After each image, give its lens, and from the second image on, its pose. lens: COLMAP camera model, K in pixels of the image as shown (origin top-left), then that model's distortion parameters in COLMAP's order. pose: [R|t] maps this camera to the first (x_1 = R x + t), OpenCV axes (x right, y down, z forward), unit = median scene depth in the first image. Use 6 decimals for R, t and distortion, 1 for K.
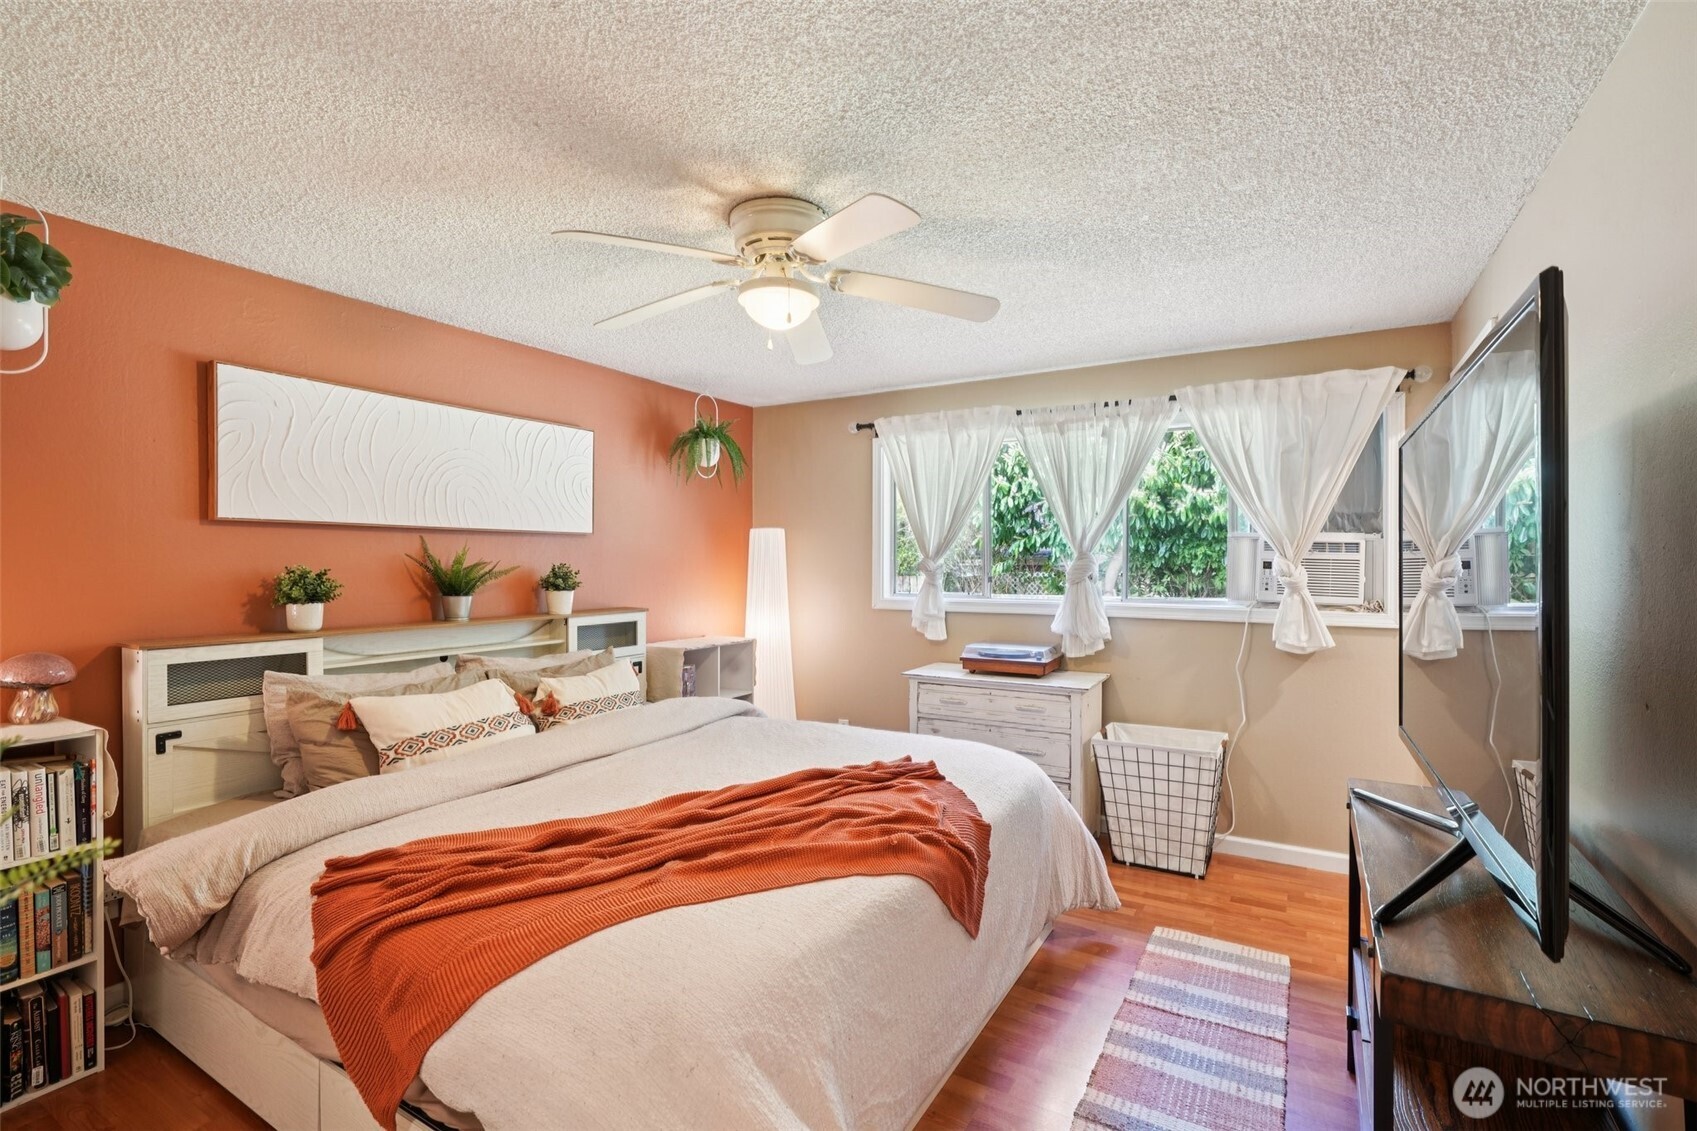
lens RADIAL K [[779.9, 0, 861.0], [0, 779.9, 561.8], [0, 0, 1]] dist [-0.011626, 0.003031]
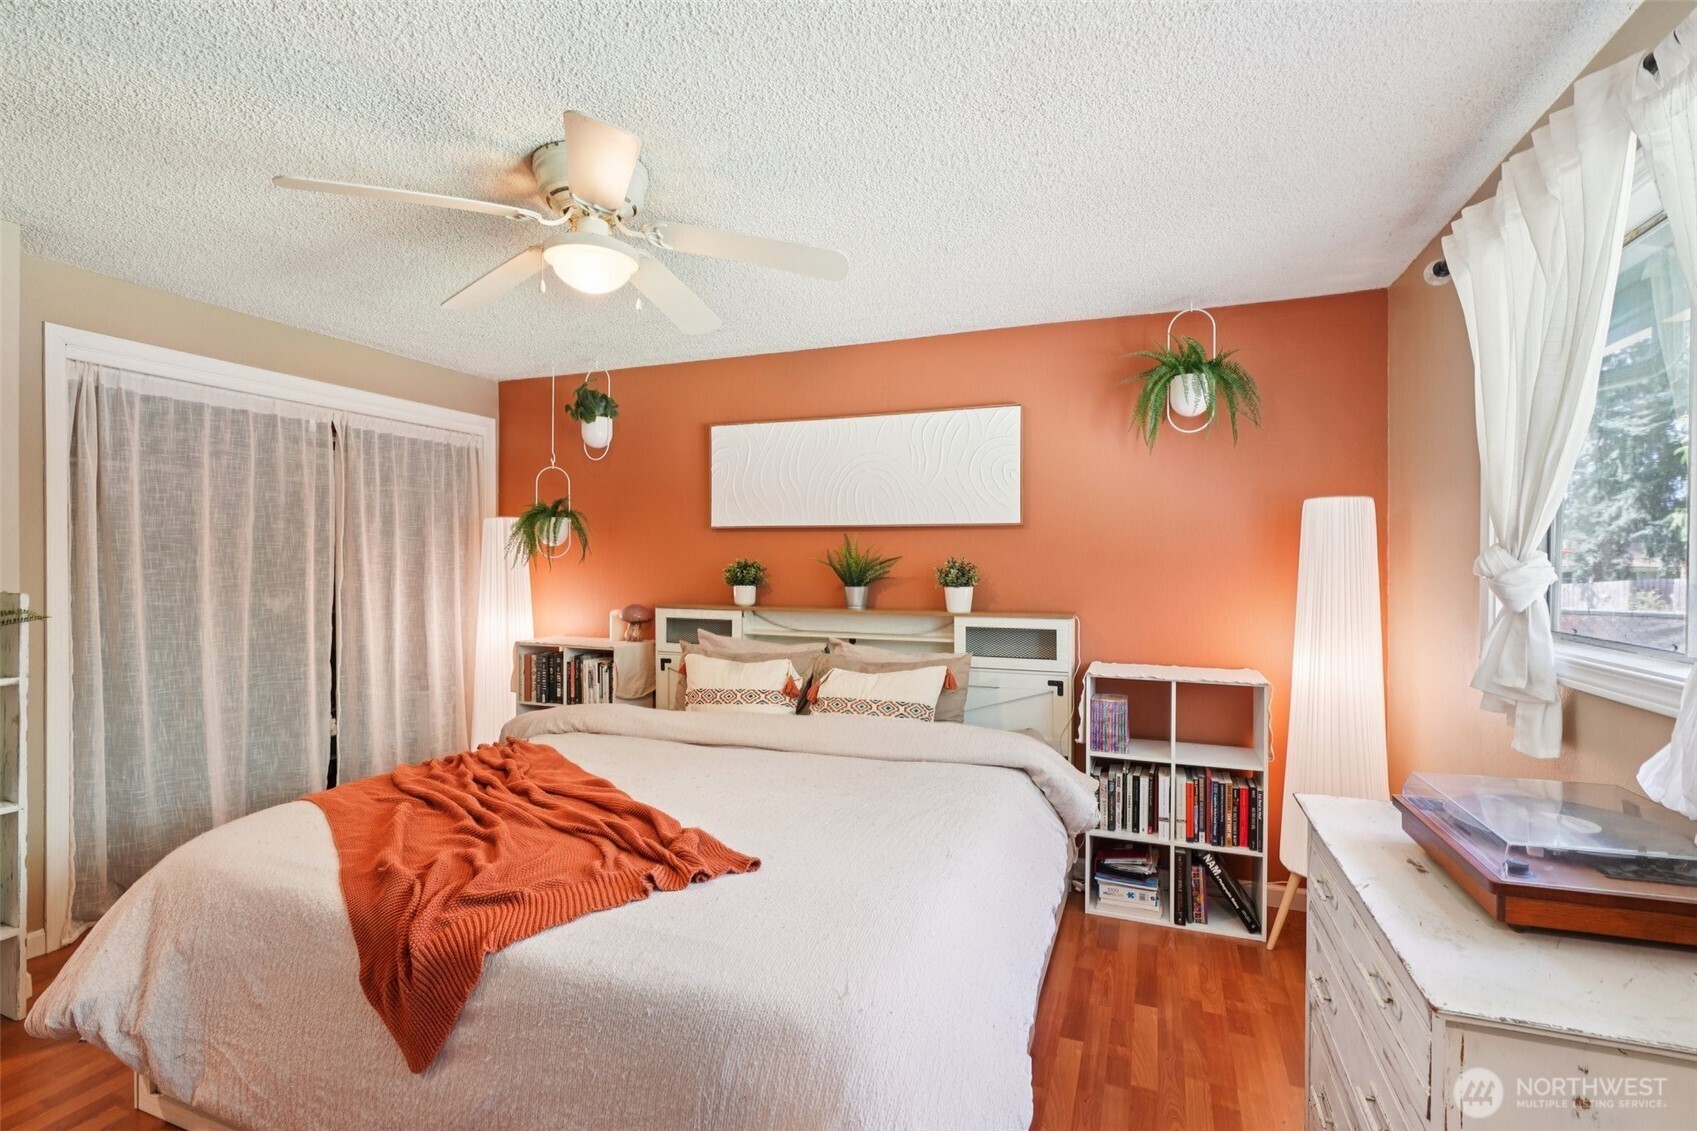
lens RADIAL K [[779.9, 0, 856.6], [0, 779.9, 572.8], [0, 0, 1]] dist [-0.011626, 0.003031]
pose [[0.146297, 0.015958, -0.989112, 0.585041], [-0.003649, 0.999872, 0.015592, 0.006700], [0.989234, 0.001328, 0.146337, 0.834563]]
